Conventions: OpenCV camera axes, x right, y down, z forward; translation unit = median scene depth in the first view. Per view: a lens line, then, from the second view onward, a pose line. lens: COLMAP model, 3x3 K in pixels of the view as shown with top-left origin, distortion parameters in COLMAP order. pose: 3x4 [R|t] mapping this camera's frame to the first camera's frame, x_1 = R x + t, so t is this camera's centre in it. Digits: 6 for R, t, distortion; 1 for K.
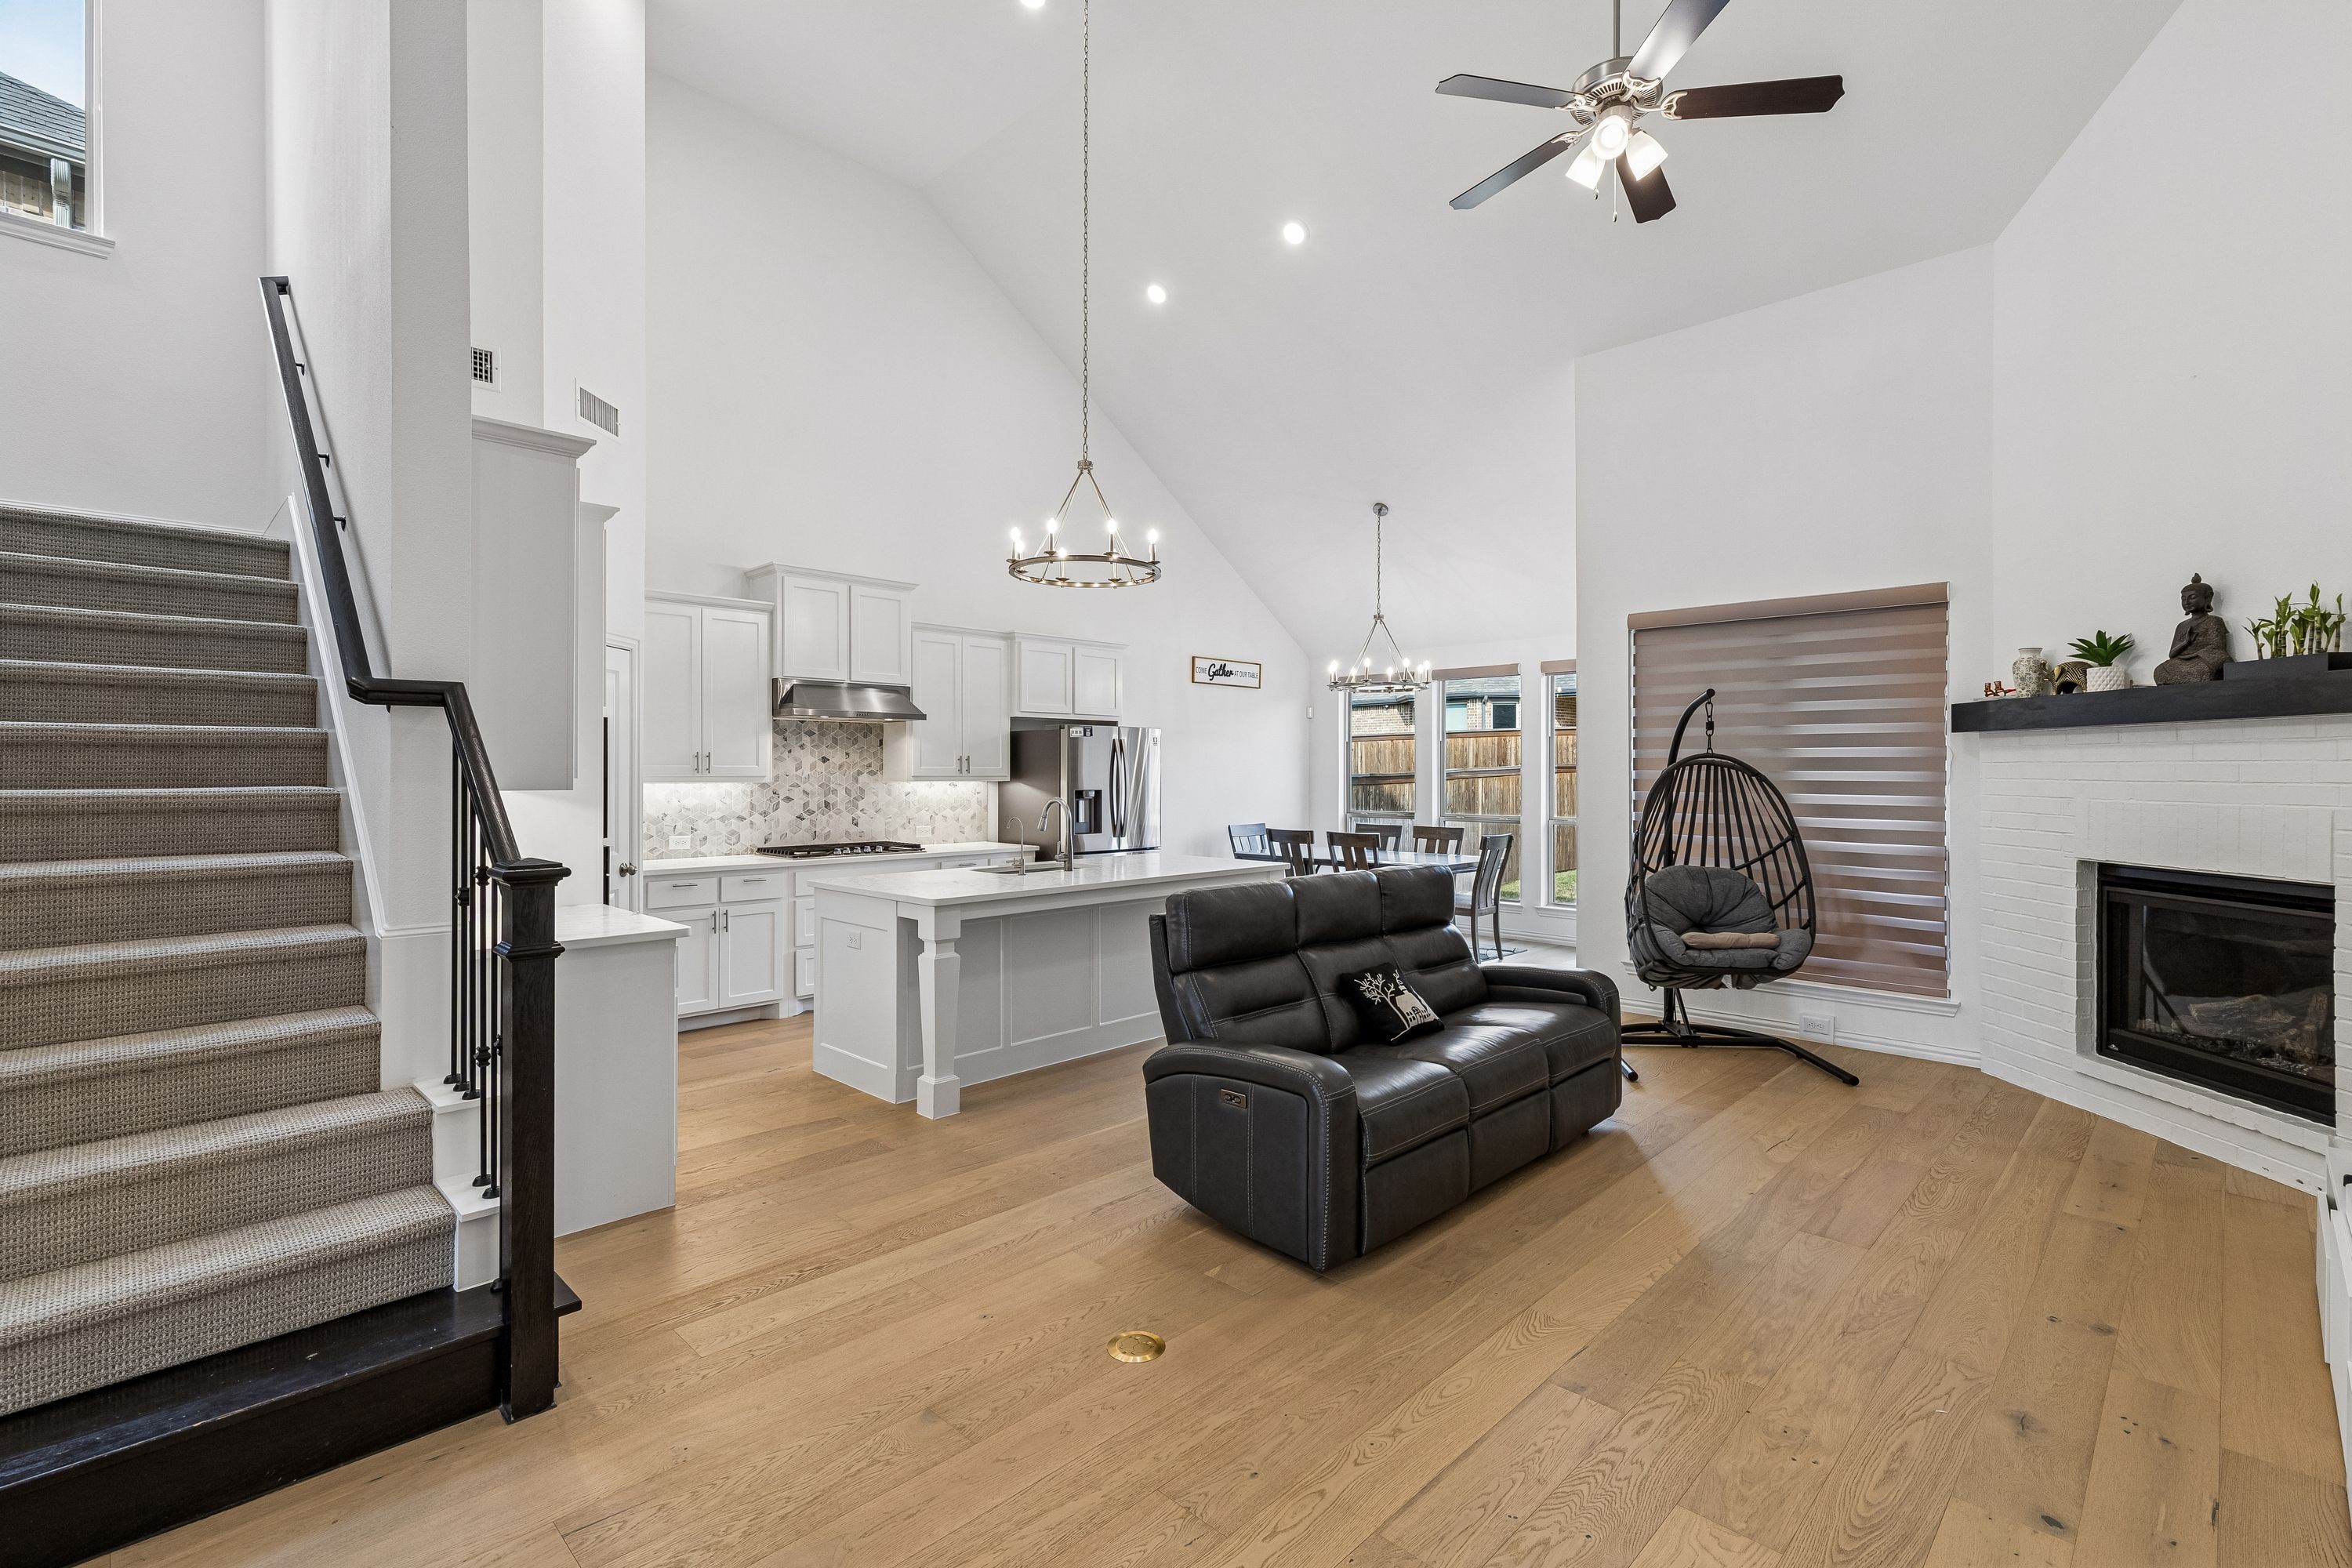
lens RADIAL K [[1061.2, 0, 1210.9], [0, 1061.2, 773.1], [0, 0, 1]] dist [0.013627, -0.001636]
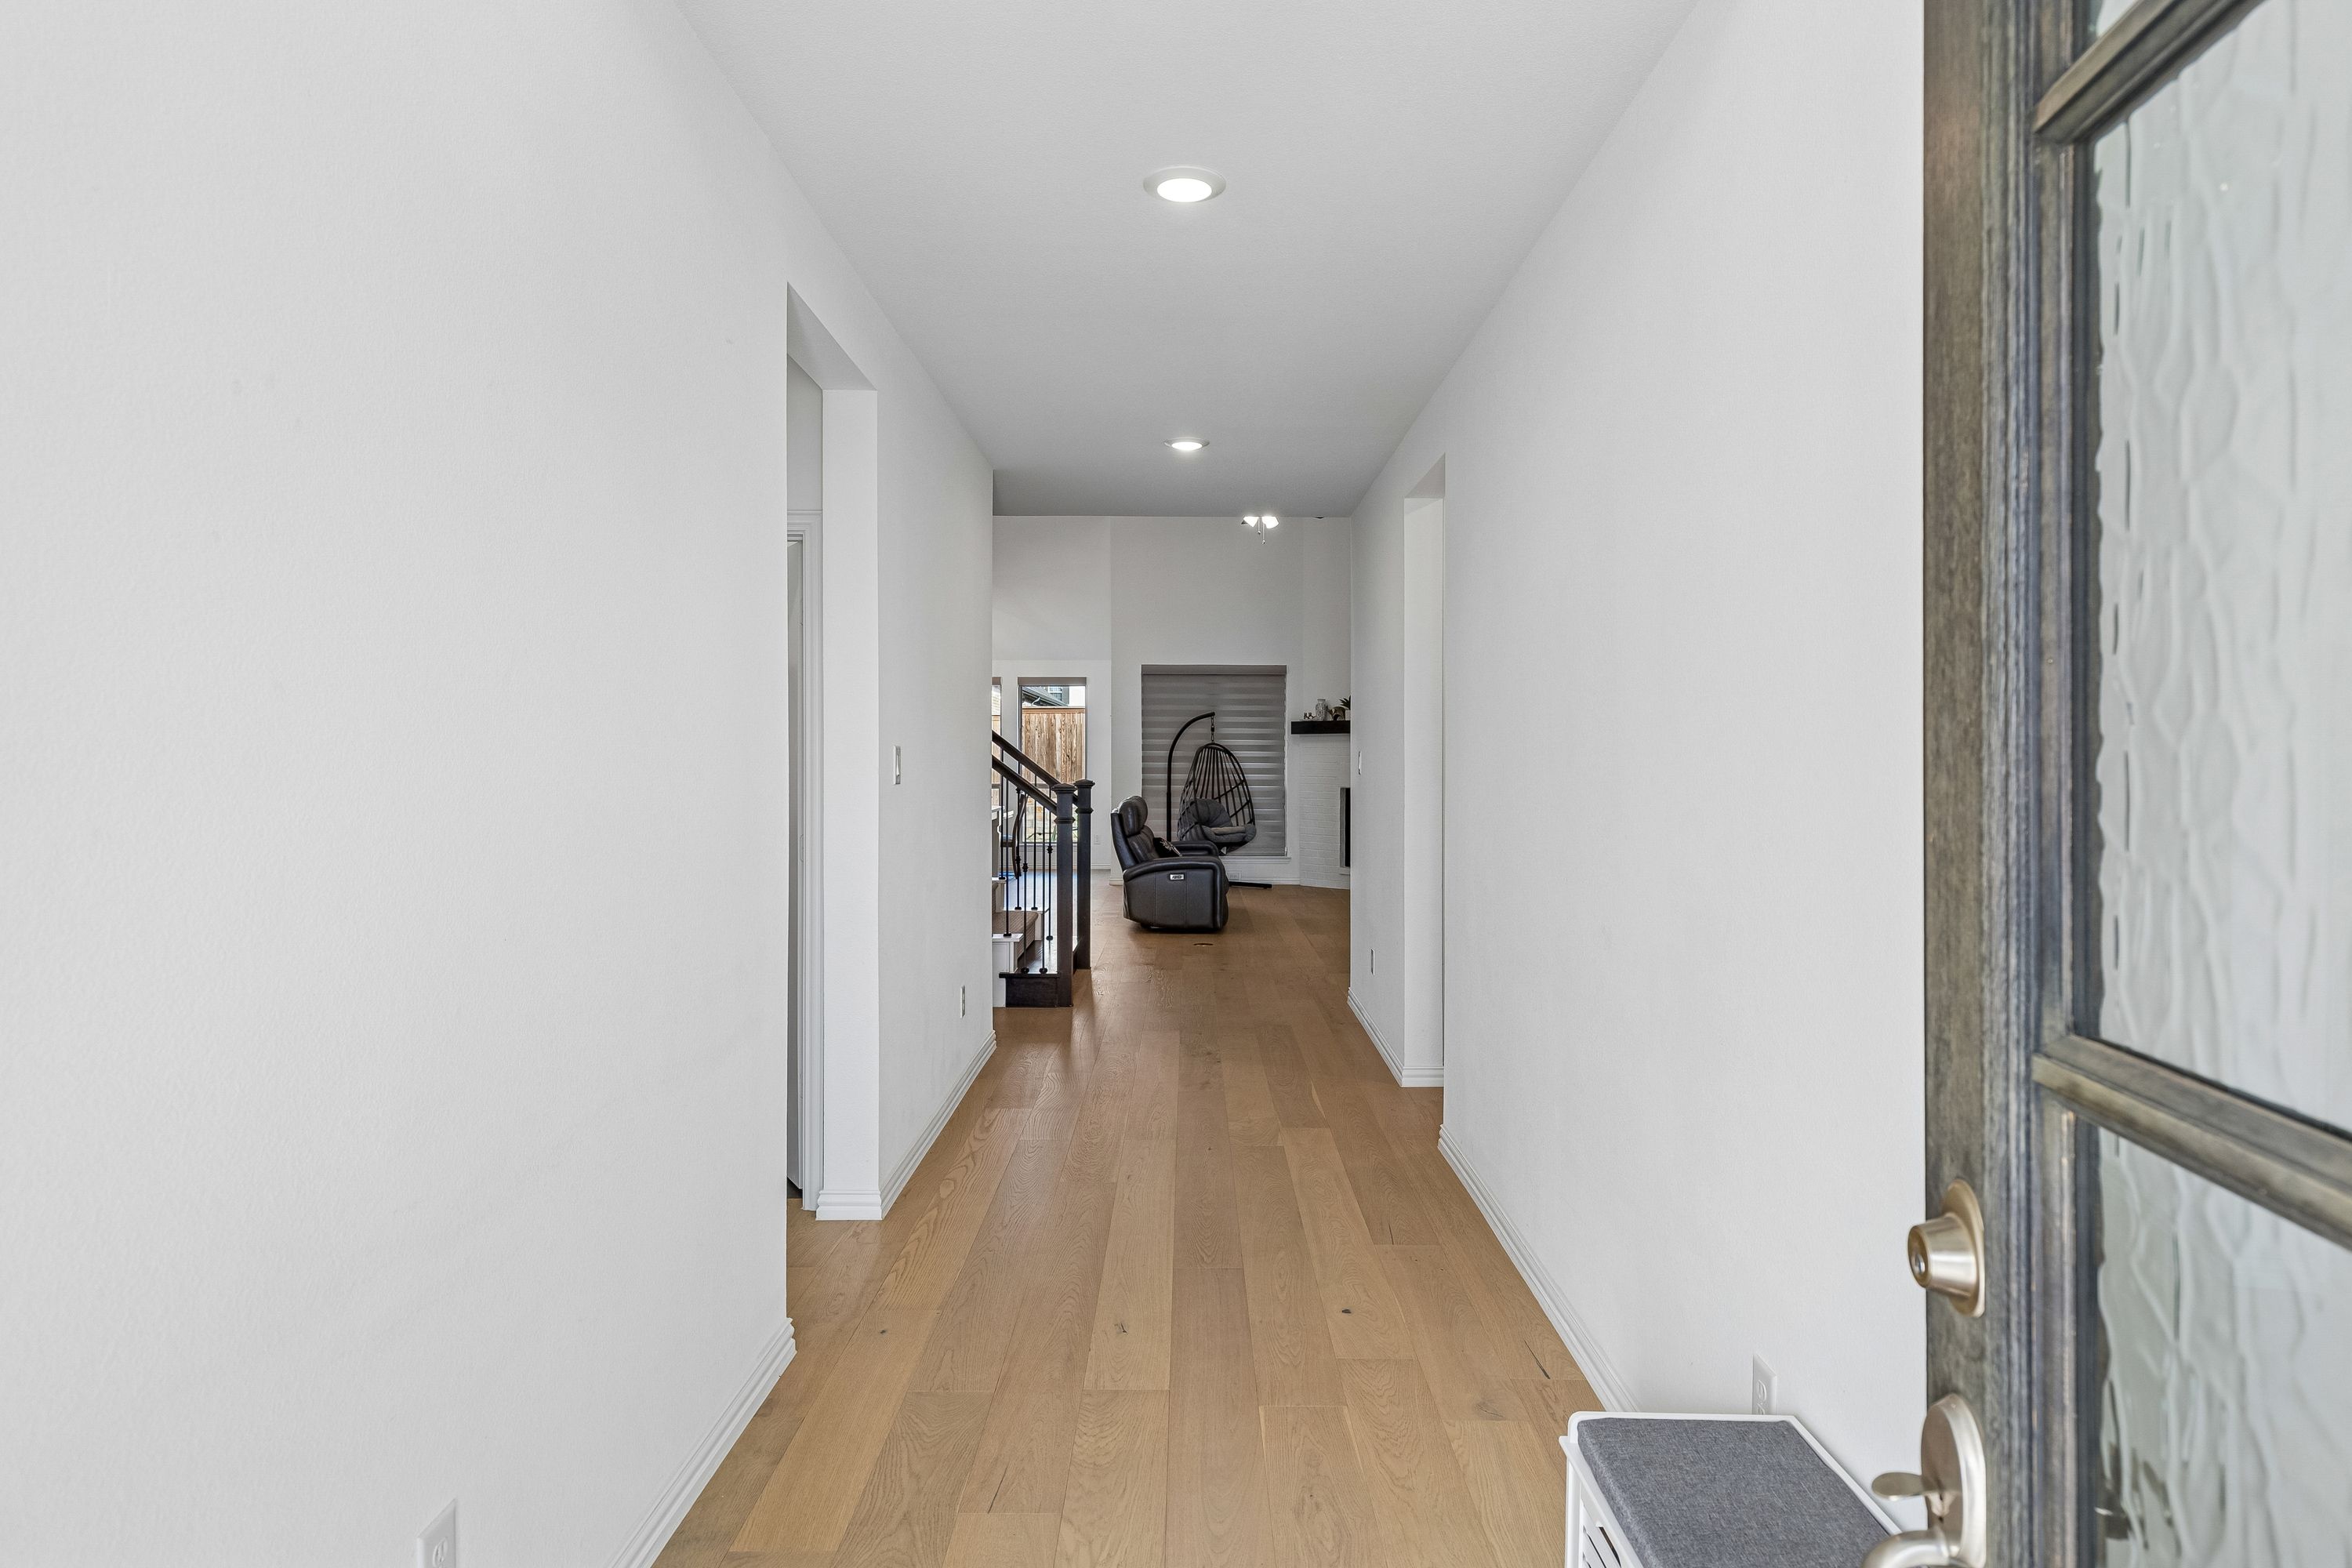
lens RADIAL K [[1336.4, 0, 1180.4], [0, 1336.4, 766.2], [0, 0, 1]] dist [-0.000463, -0.000001]
pose [[0.724163, -0.003236, 0.689621, -1.045364], [-0.002563, 0.999969, 0.007384, 0.006318], [-0.689624, -0.007115, 0.724133, -0.641012]]
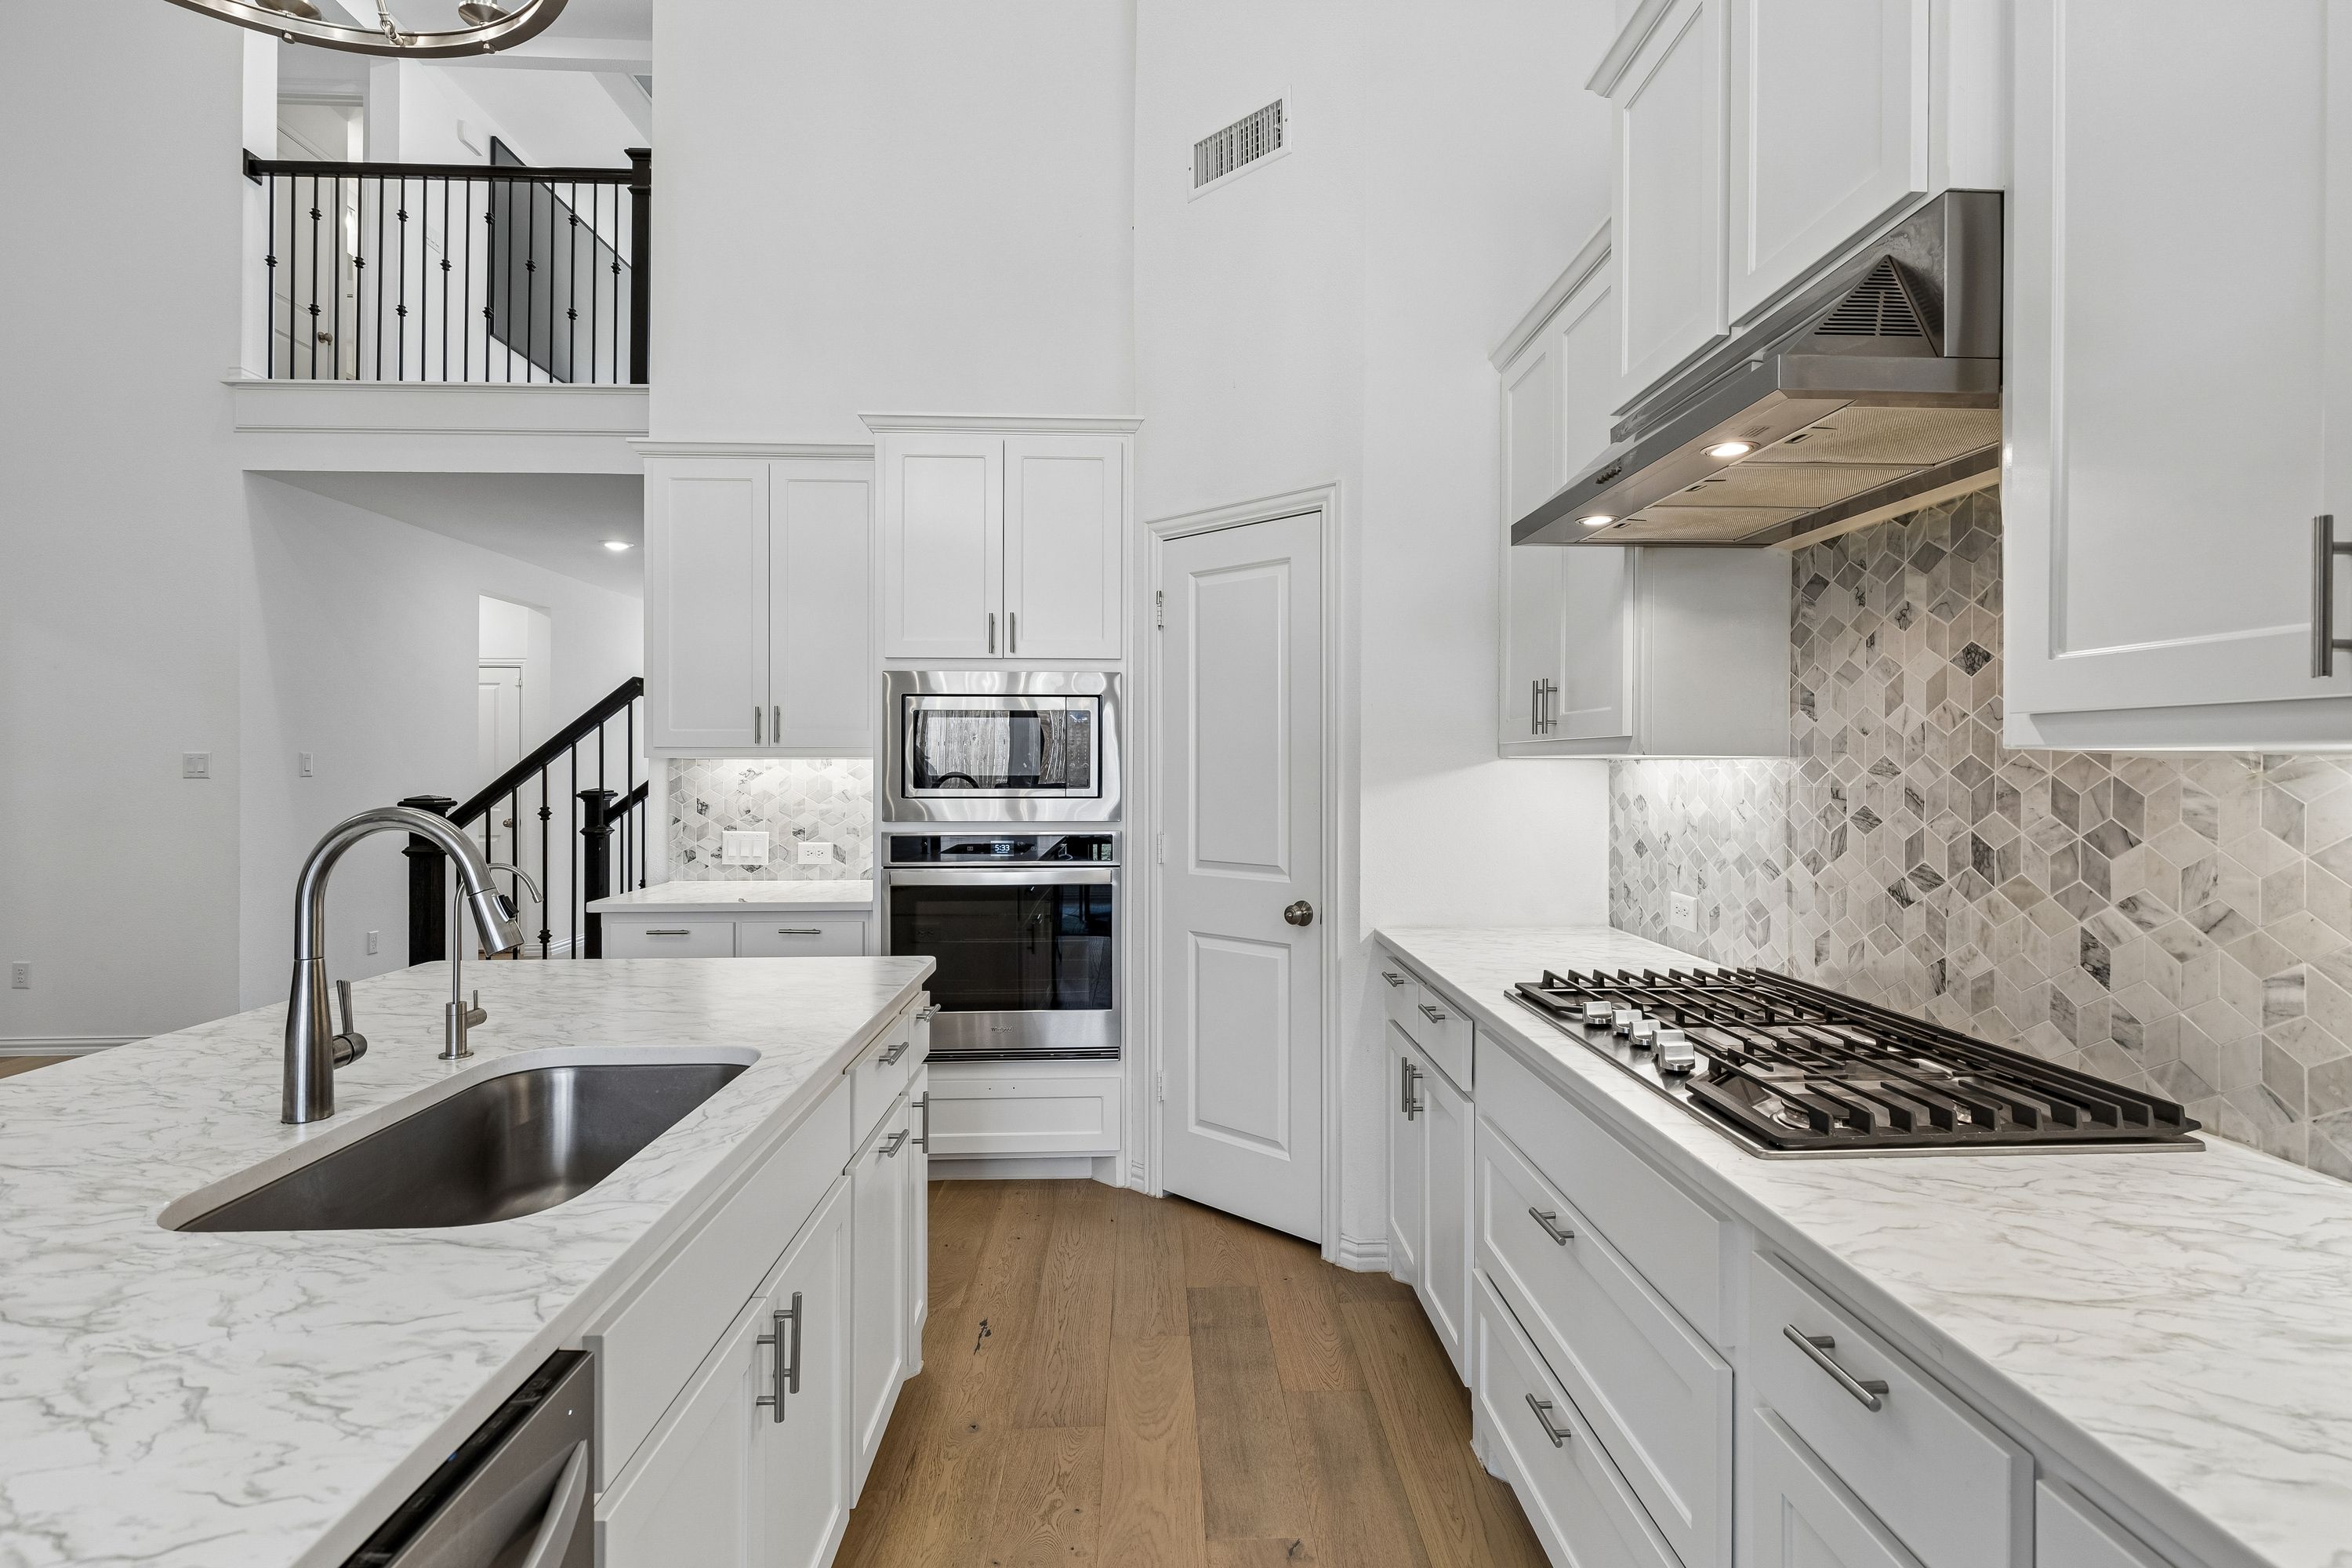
lens RADIAL K [[1108.0, 0, 1208.2], [0, 1108.0, 765.7], [0, 0, 1]] dist [0.005924, -0.002296]
pose [[-0.683640, 0.000776, -0.729819, -0.077648], [-0.000103, 0.999999, 0.001161, 0.010608], [0.729820, 0.000869, -0.683639, 1.072134]]
